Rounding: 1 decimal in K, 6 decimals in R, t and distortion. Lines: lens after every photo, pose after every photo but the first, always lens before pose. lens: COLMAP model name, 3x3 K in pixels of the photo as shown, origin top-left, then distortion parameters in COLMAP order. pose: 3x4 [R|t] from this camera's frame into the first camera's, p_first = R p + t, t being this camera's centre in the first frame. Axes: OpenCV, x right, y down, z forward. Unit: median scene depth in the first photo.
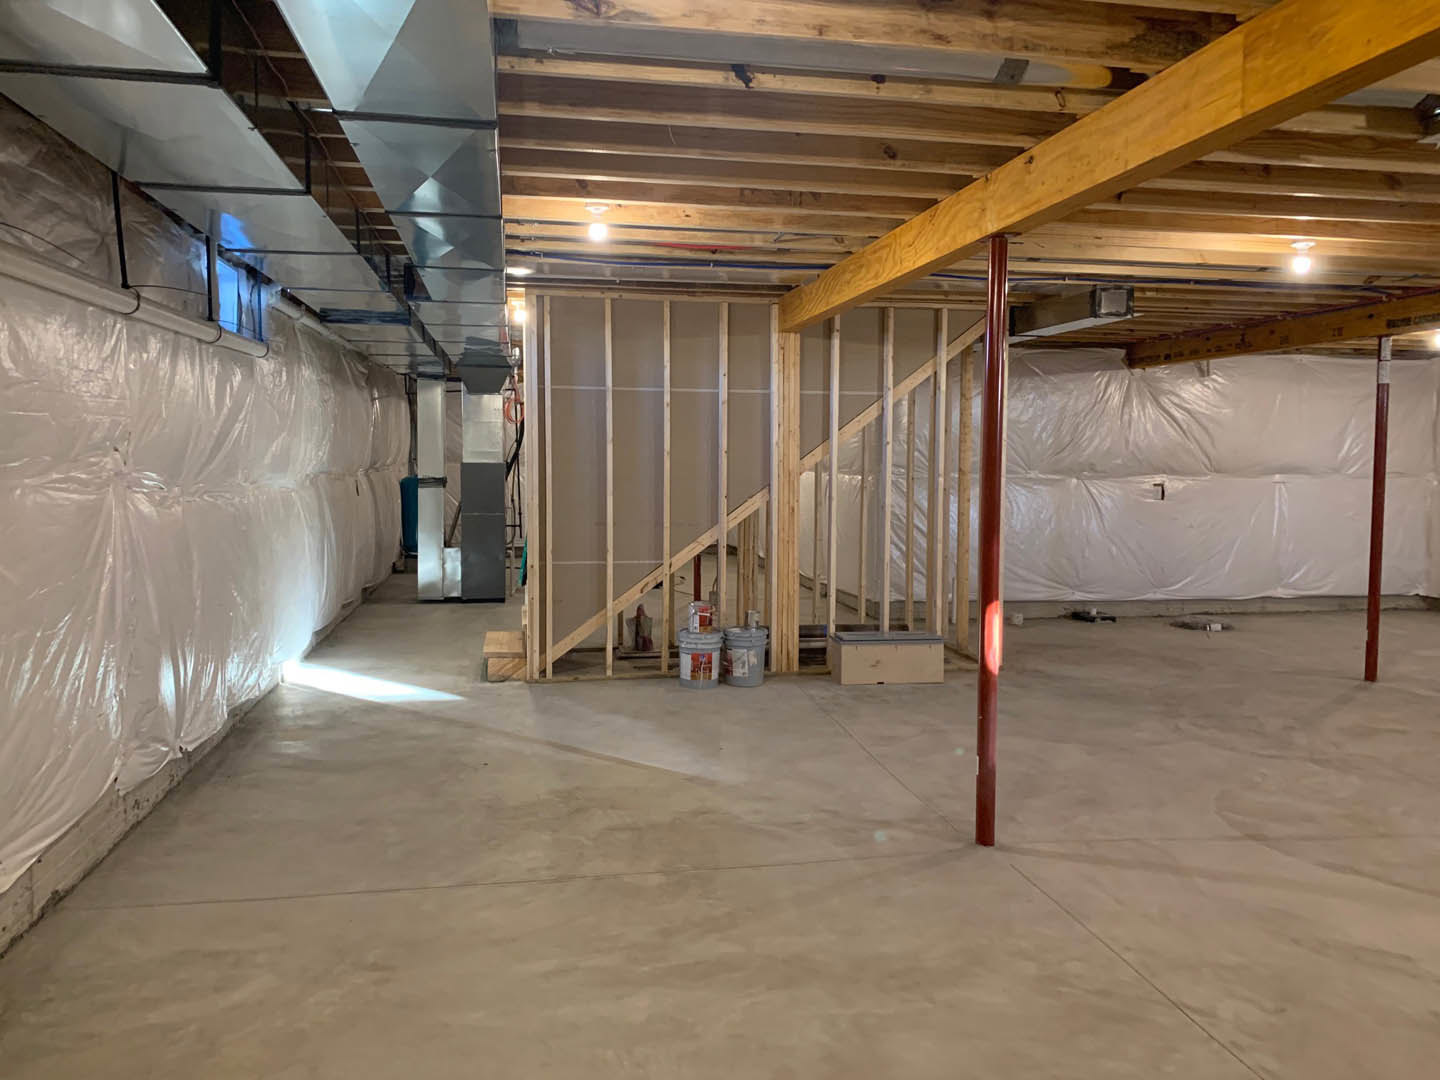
lens RADIAL K [[1107.1, 0, 720.0], [0, 1107.1, 540.0], [0, 0, 1]] dist [-0.000383, -0.004487]
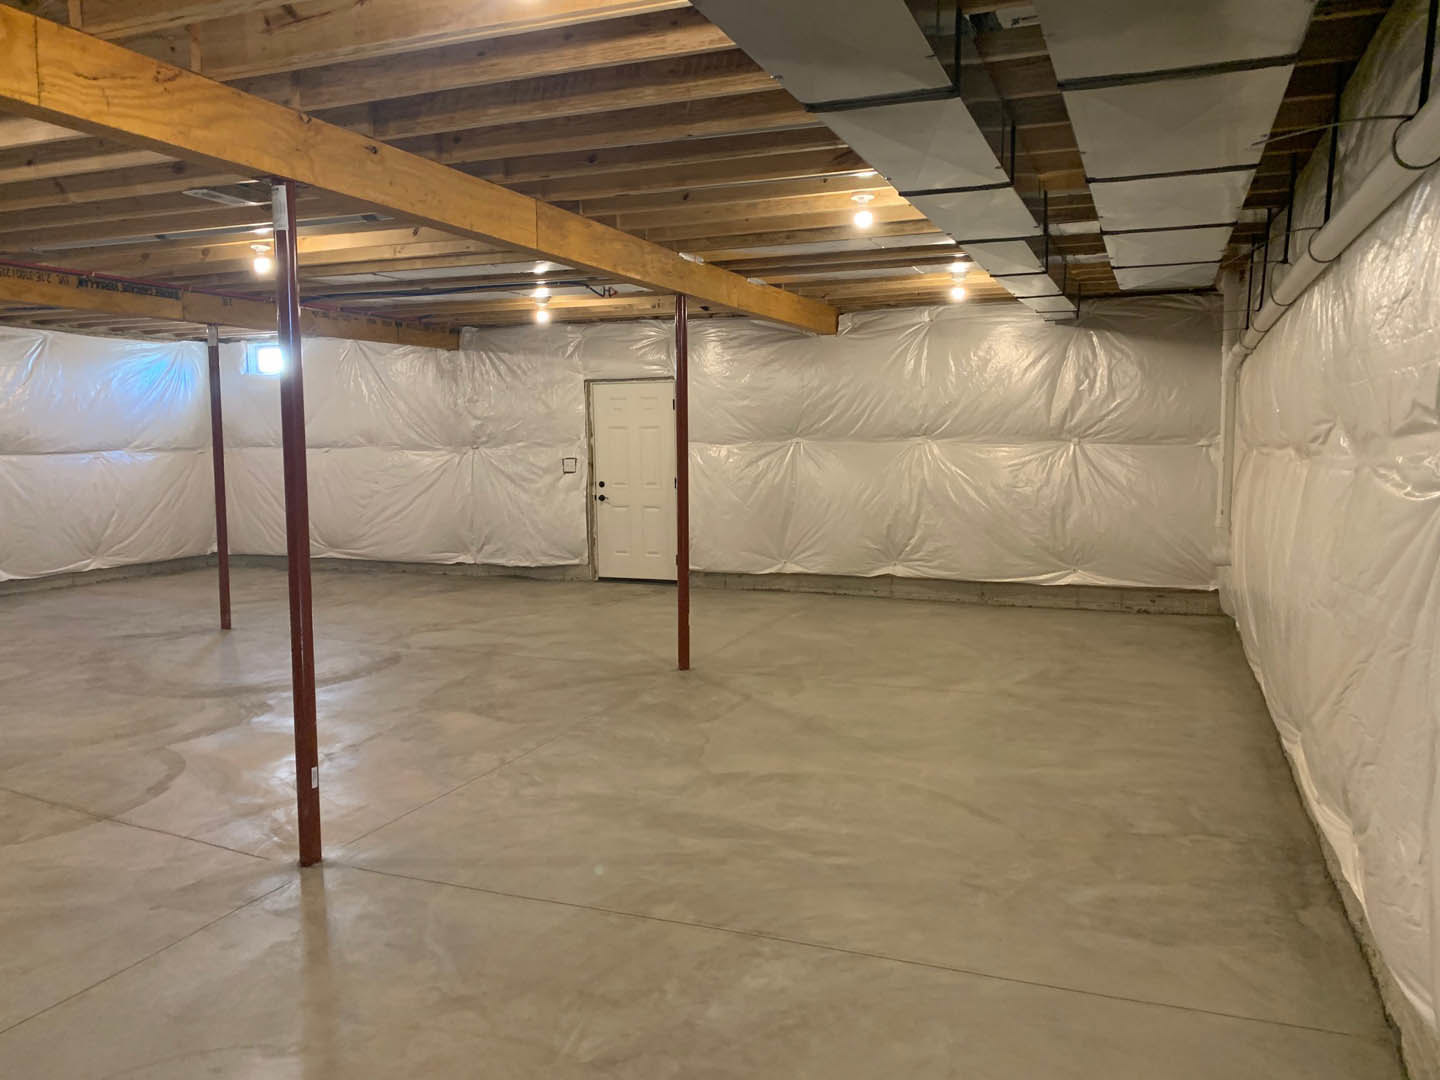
lens RADIAL K [[1107.1, 0, 720.0], [0, 1107.1, 540.0], [0, 0, 1]] dist [-0.000383, -0.004487]
pose [[-0.848321, -0.054654, 0.526654, -0.632459], [0.043363, 0.984146, 0.171979, -0.156340], [-0.527703, 0.168731, -0.832502, 1.924045]]
